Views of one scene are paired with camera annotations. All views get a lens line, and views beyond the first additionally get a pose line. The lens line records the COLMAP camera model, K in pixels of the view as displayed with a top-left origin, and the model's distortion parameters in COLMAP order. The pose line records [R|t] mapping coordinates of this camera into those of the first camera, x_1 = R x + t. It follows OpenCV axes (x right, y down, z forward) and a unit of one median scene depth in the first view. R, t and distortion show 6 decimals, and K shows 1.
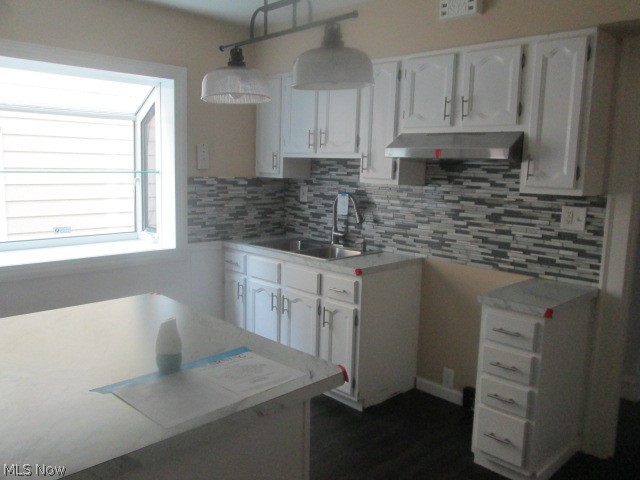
lens RADIAL K [[536.9, 0, 317.9], [0, 536.9, 239.7], [0, 0, 1]] dist [-0.019224, 0.032497]
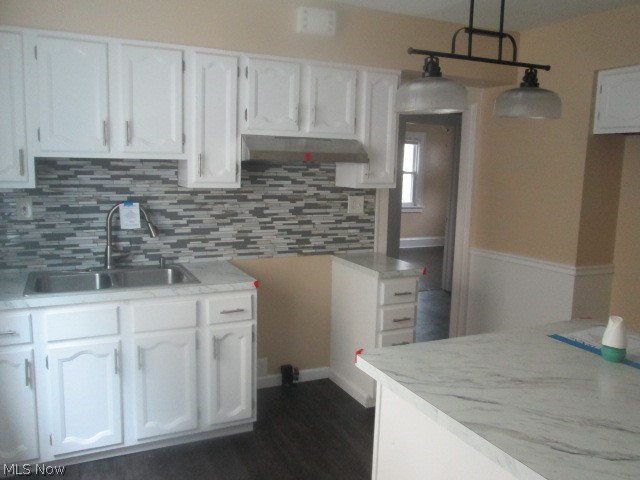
lens RADIAL K [[536.9, 0, 317.9], [0, 536.9, 240.0], [0, 0, 1]] dist [-0.019224, 0.032497]
pose [[0.336555, -0.155574, 0.928723, -0.699922], [0.119785, 0.985319, 0.121646, -0.109398], [-0.934014, 0.070306, 0.350250, 0.538852]]
